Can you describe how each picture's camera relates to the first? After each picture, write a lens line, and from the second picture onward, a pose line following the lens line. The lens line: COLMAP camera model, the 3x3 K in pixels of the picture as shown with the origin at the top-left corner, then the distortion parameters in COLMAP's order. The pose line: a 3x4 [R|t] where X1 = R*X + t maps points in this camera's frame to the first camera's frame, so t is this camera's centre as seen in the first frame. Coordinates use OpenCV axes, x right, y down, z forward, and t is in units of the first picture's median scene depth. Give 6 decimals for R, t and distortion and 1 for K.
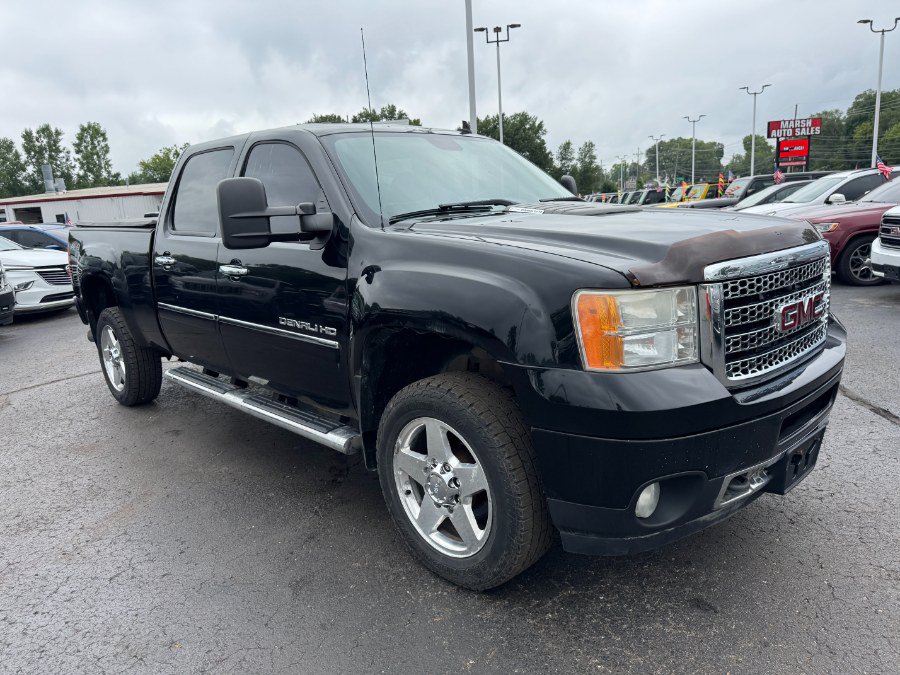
lens RADIAL K [[641.3, 0, 451.1], [0, 641.3, 336.3], [0, 0, 1]] dist [0.035316, -0.044310]
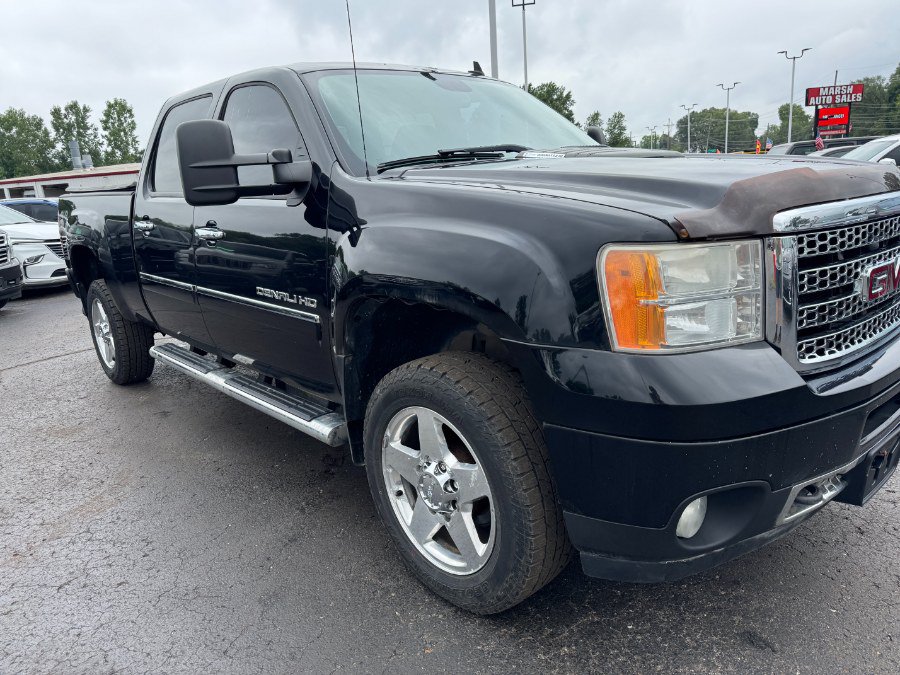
lens RADIAL K [[639.1, 0, 451.4], [0, 639.1, 342.6], [0, 0, 1]] dist [0.007031, -0.006731]
pose [[0.999186, 0.001987, -0.040280, 0.032388], [-0.000080, 0.998881, 0.047303, 0.005112], [0.040329, -0.047261, 0.998068, 0.163631]]
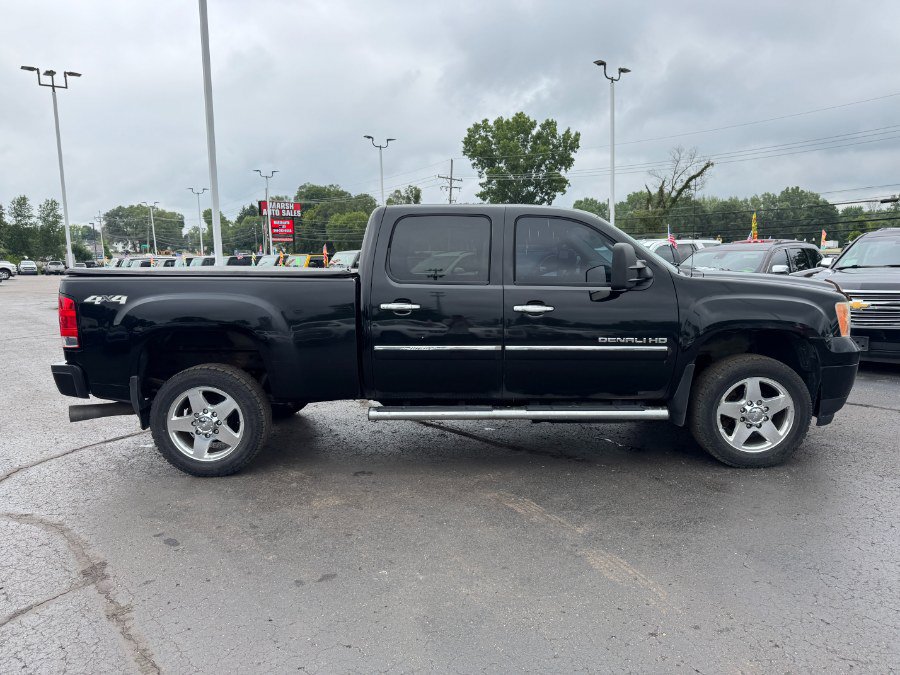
lens RADIAL K [[639.1, 0, 451.4], [0, 639.1, 342.6], [0, 0, 1]] dist [0.007031, -0.006731]
pose [[0.686621, -0.053763, 0.725025, -1.723564], [0.121061, 0.991794, -0.041103, 0.000133], [-0.716865, 0.115994, 0.687495, 0.266517]]
